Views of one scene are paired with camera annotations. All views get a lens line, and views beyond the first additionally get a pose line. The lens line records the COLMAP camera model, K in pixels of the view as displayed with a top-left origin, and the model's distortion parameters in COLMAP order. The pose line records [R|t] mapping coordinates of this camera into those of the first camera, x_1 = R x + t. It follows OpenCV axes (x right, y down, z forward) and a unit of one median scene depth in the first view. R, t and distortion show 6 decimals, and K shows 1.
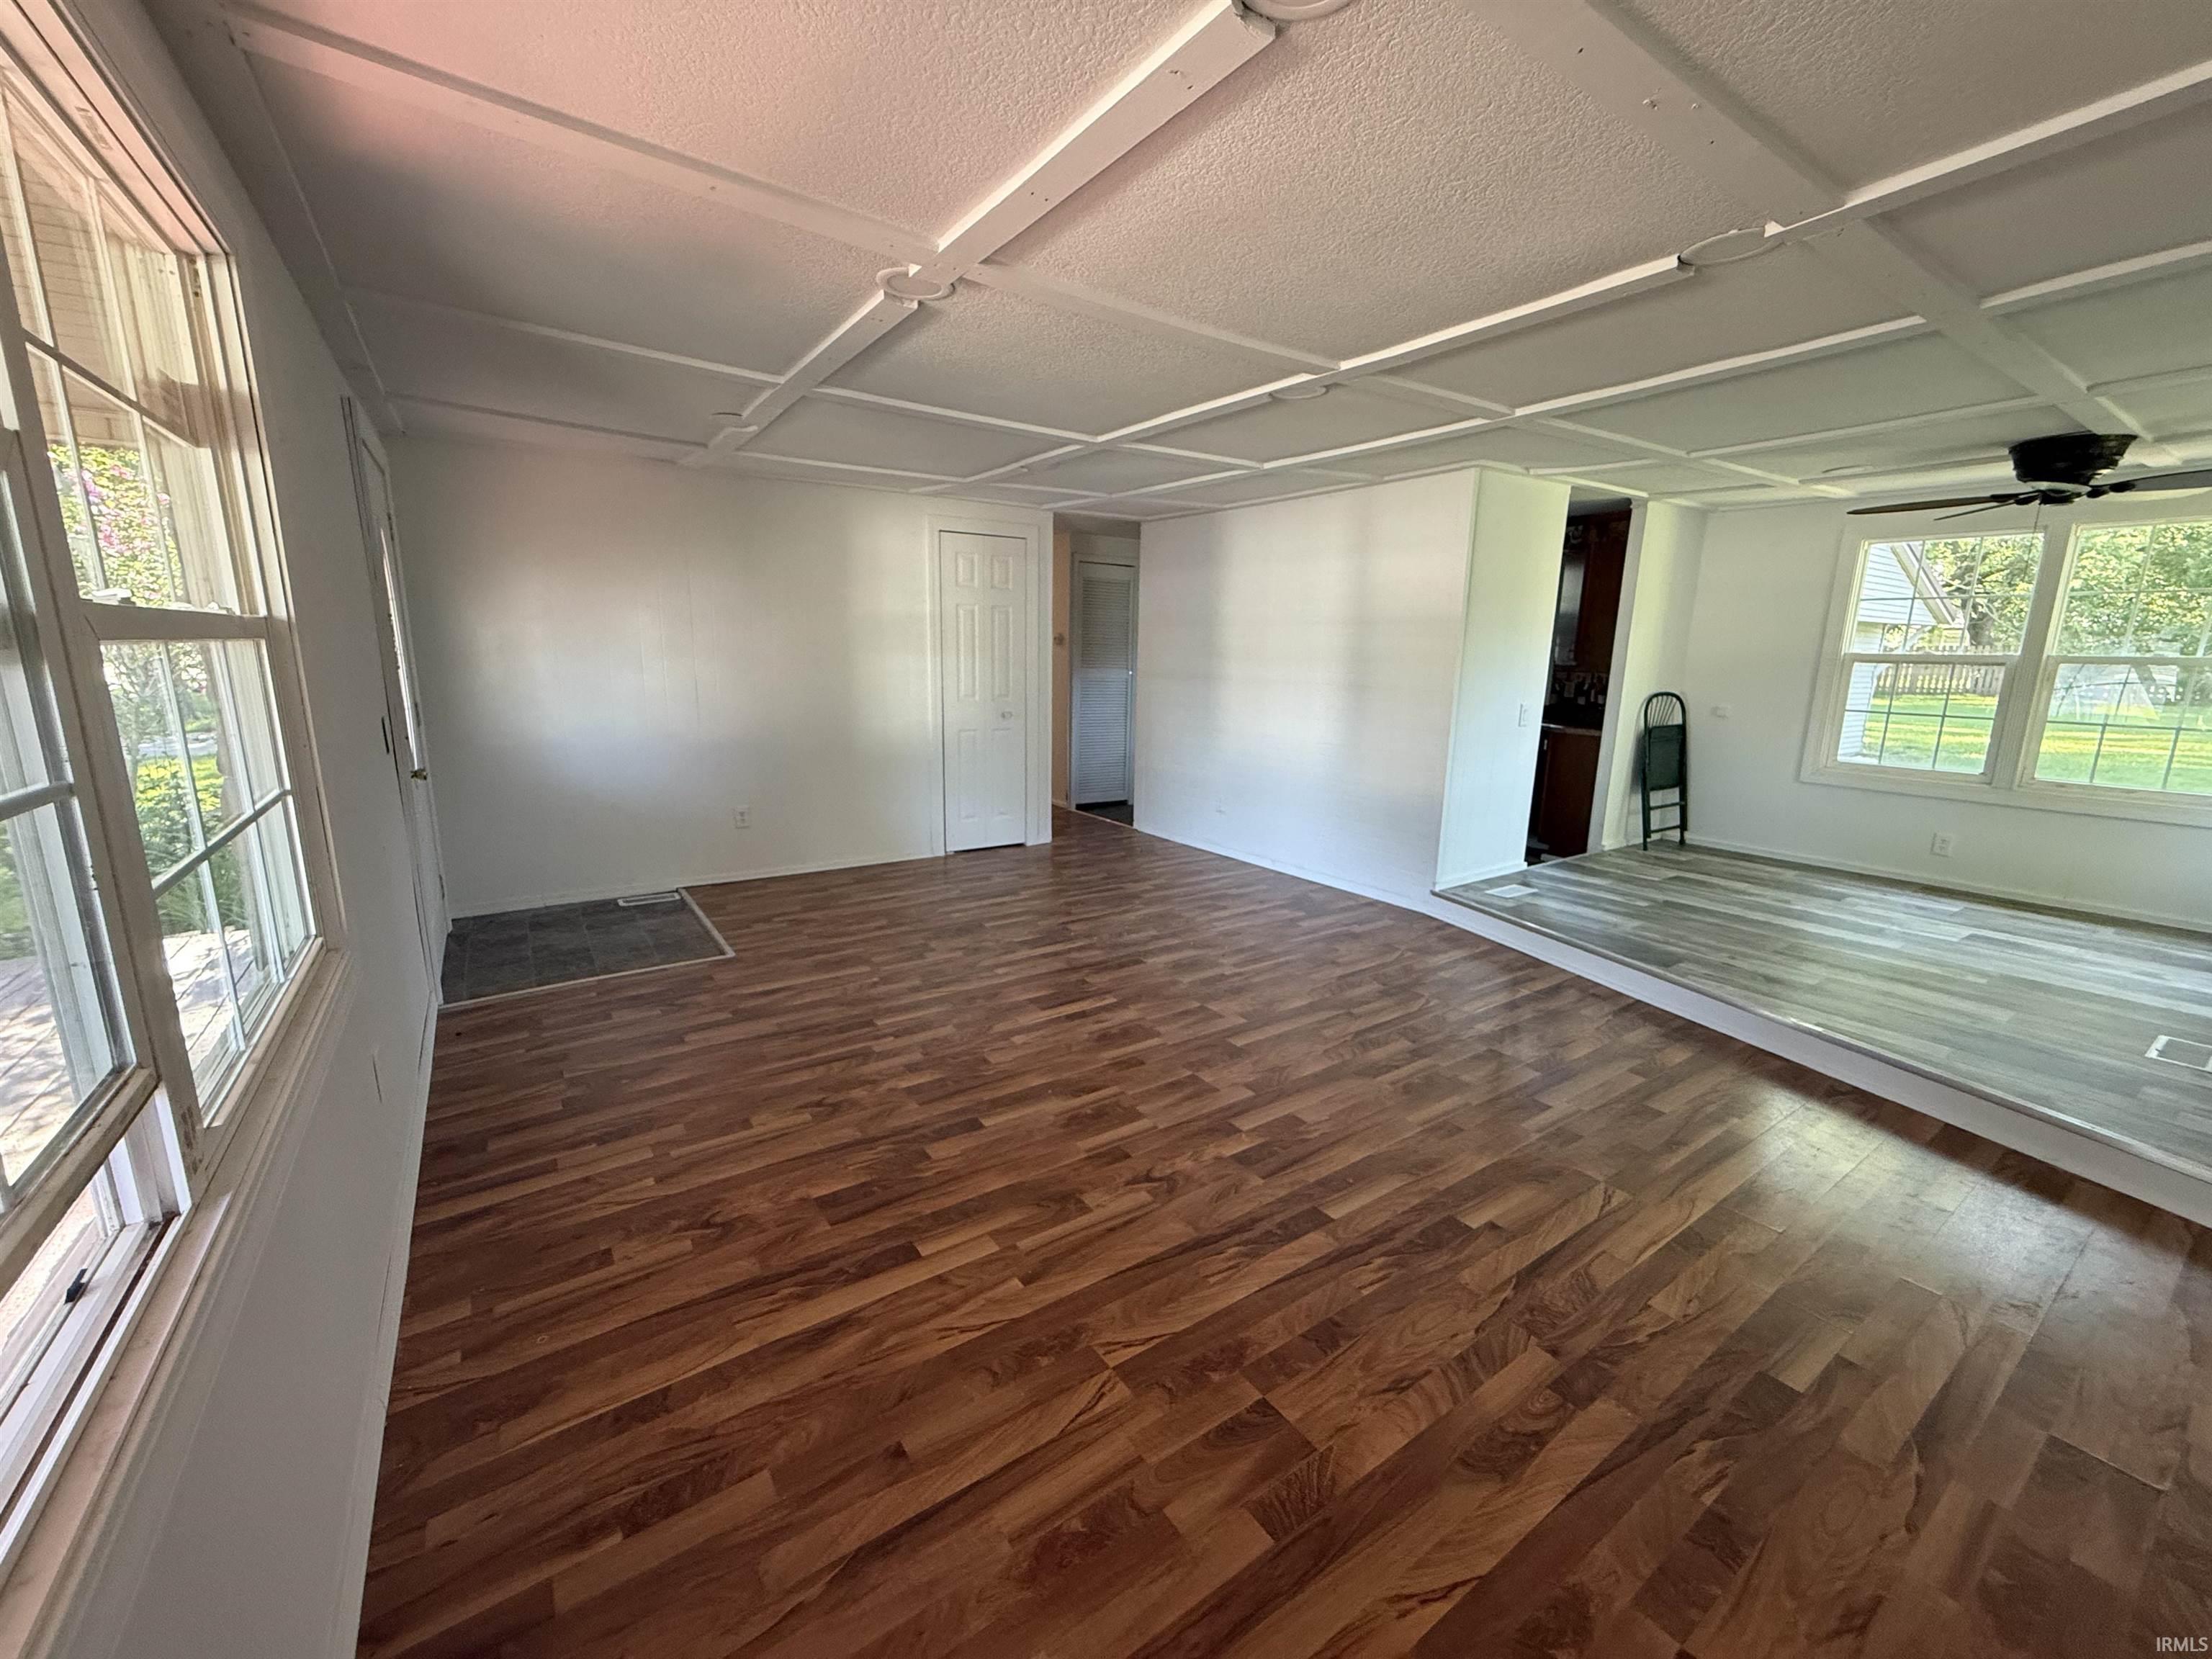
lens RADIAL K [[877.6, 0, 1106.0], [0, 877.6, 829.5], [0, 0, 1]] dist [0.012822, -0.000138]
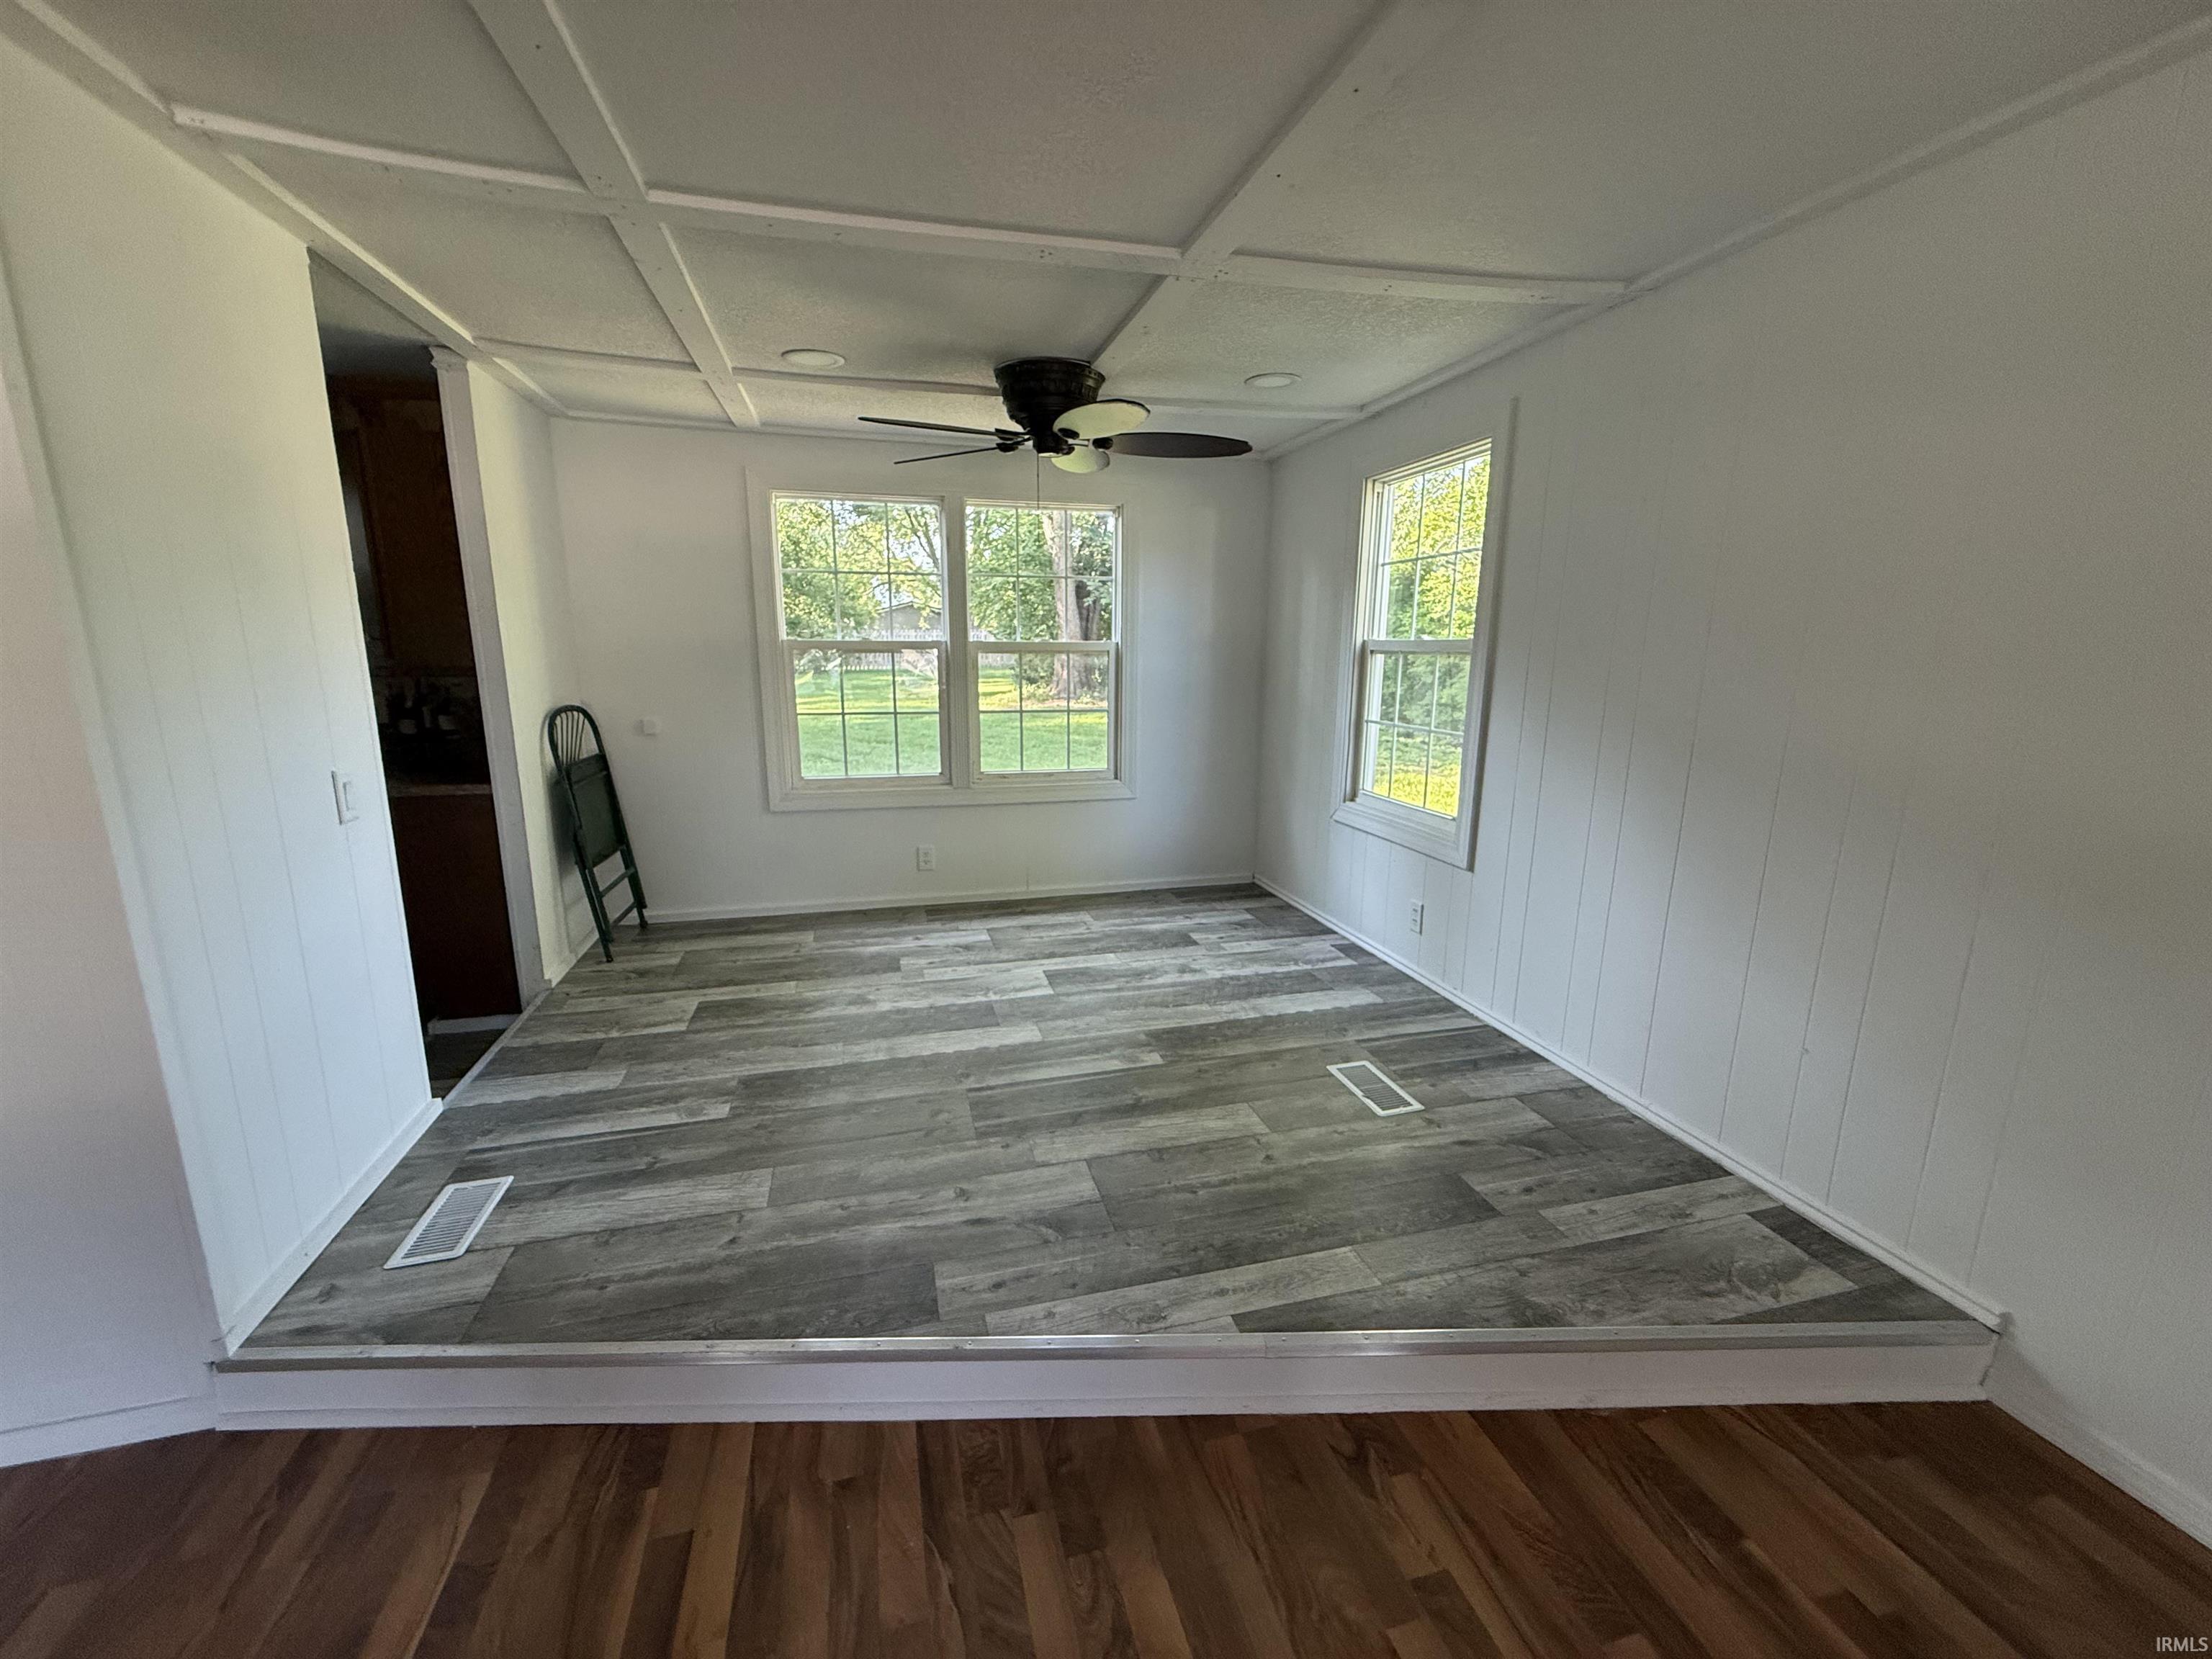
lens RADIAL K [[882.7, 0, 1097.3], [0, 882.7, 826.4], [0, 0, 1]] dist [-0.000976, -0.000431]
pose [[0.342500, -0.199909, 0.918003, 0.210742], [0.193071, 0.971222, 0.139465, -0.102930], [-0.919466, 0.129473, 0.371241, 0.519458]]
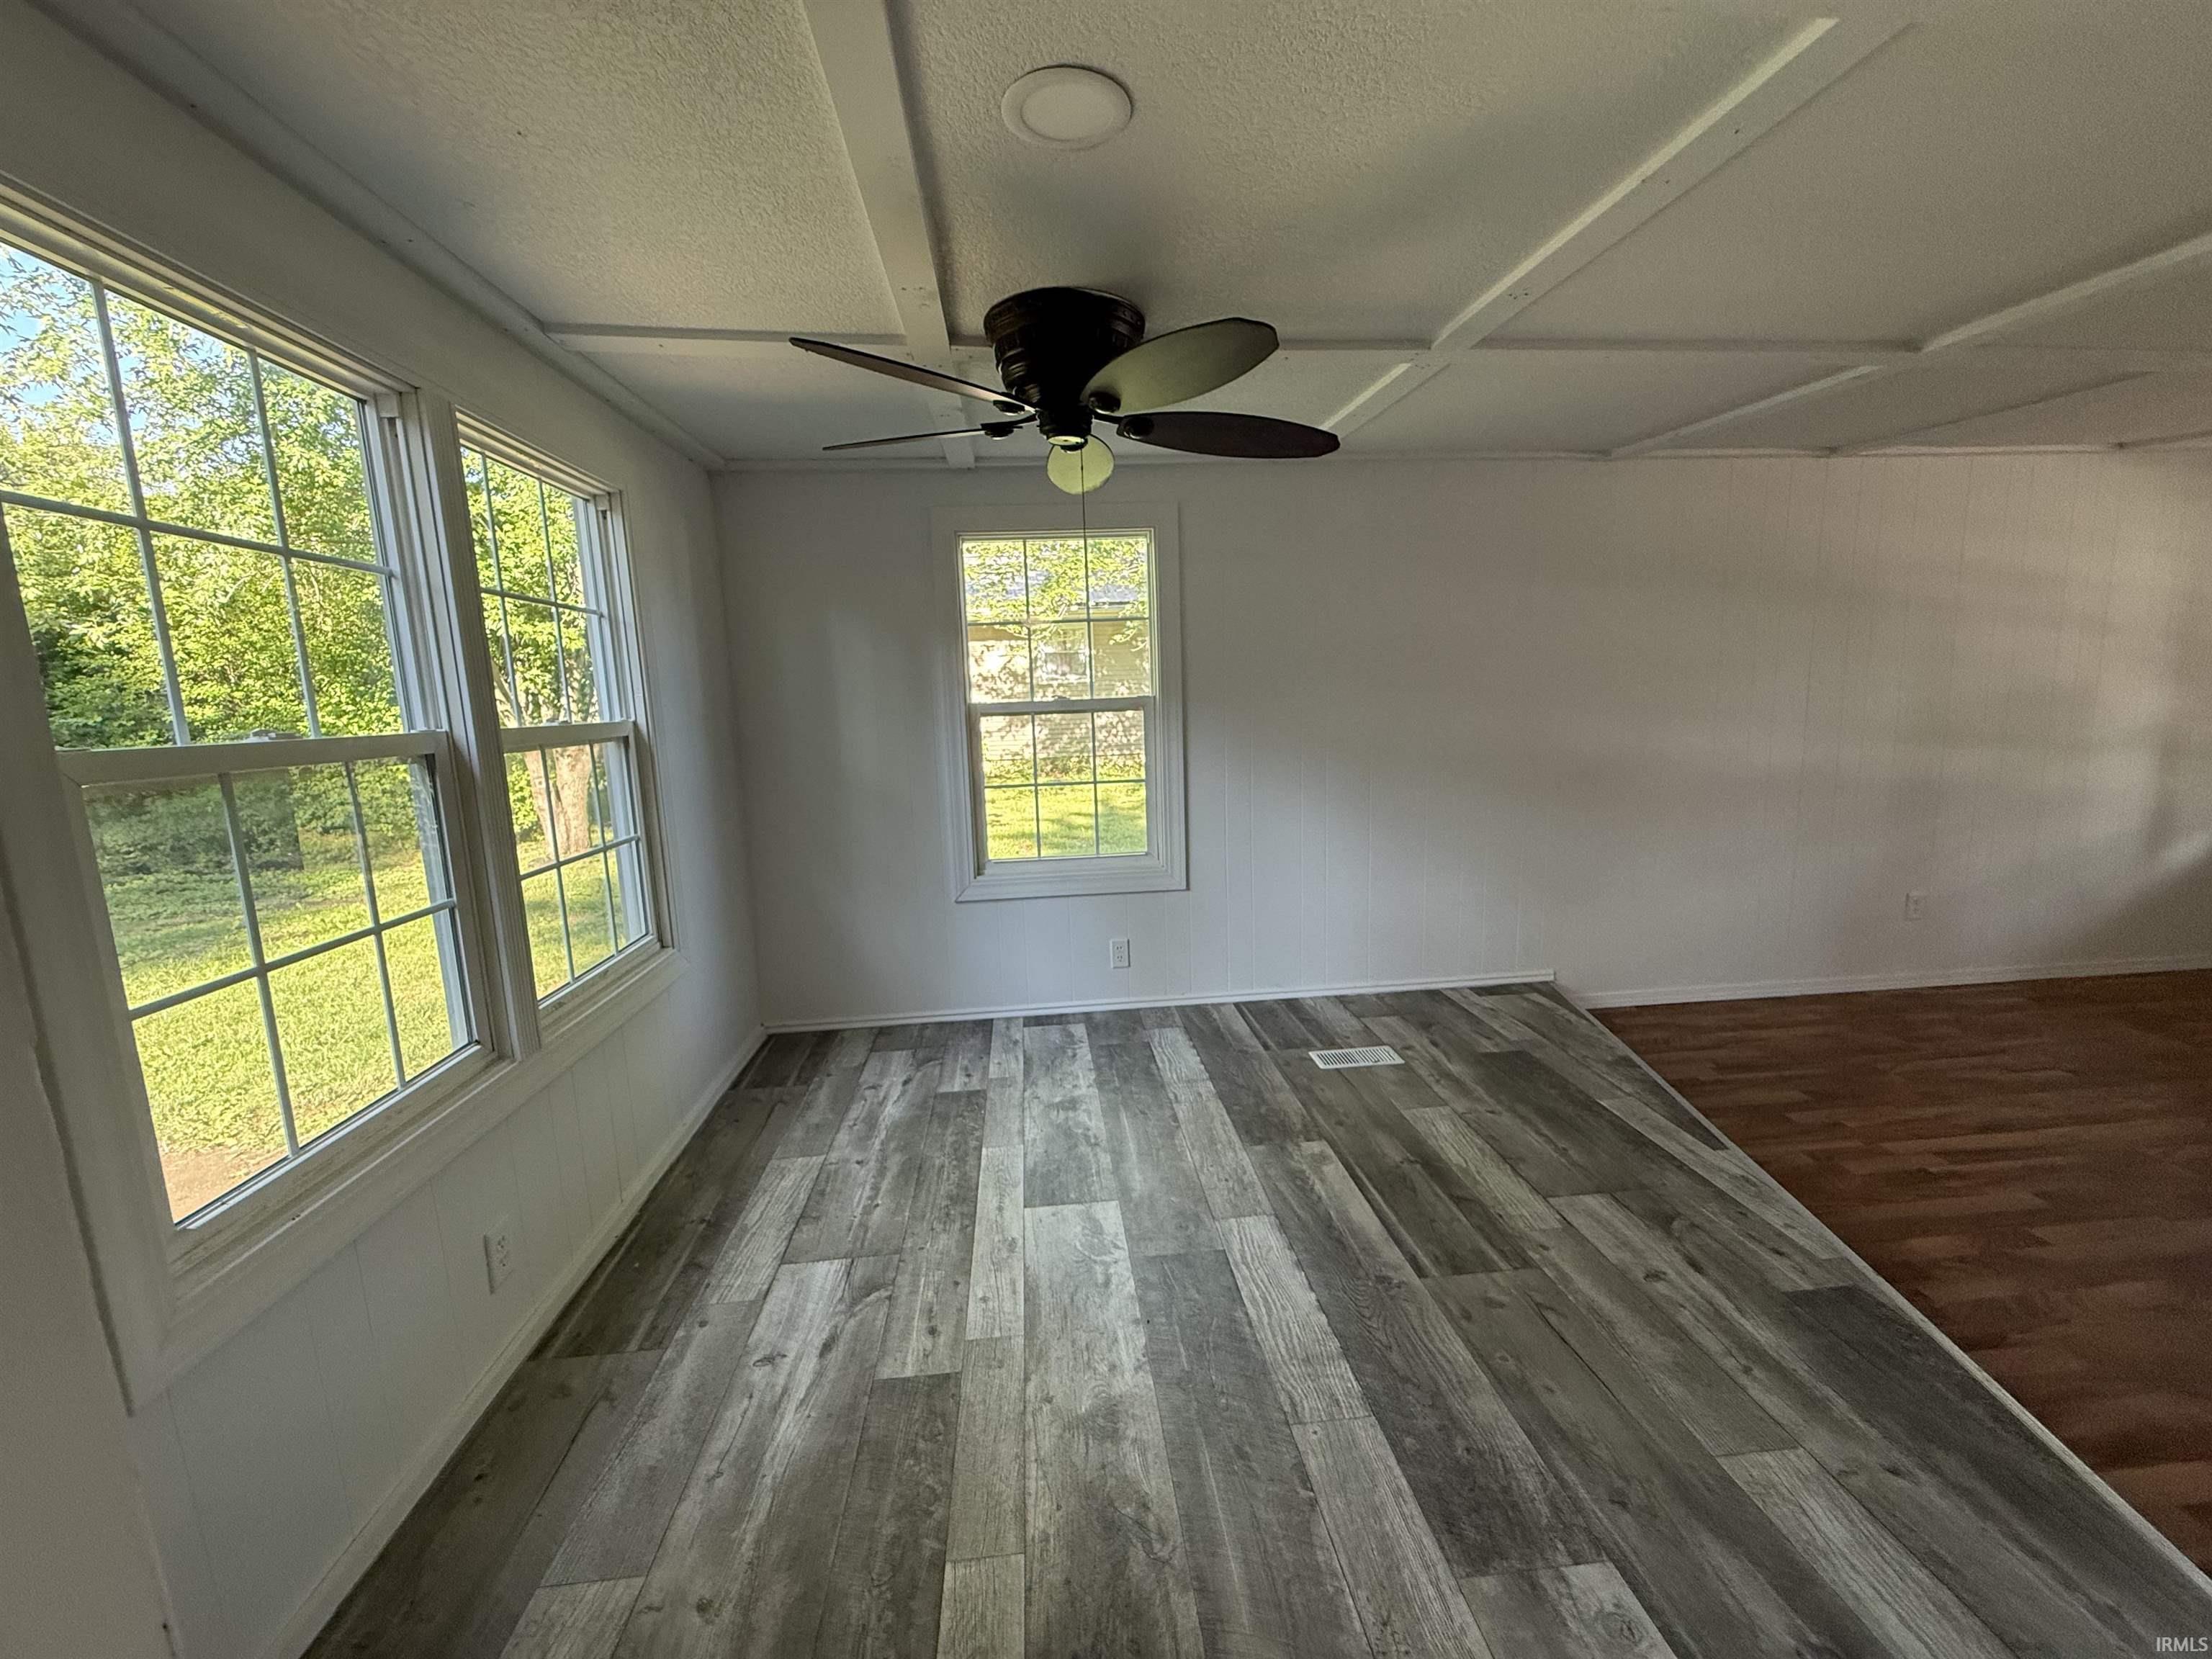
lens RADIAL K [[882.7, 0, 1097.3], [0, 882.7, 826.4], [0, 0, 1]] dist [-0.000976, -0.000431]
pose [[-0.870077, -0.053441, 0.490011, 0.567816], [0.125790, 0.937117, 0.325558, -0.230596], [-0.476595, 0.344899, -0.808642, 1.113471]]
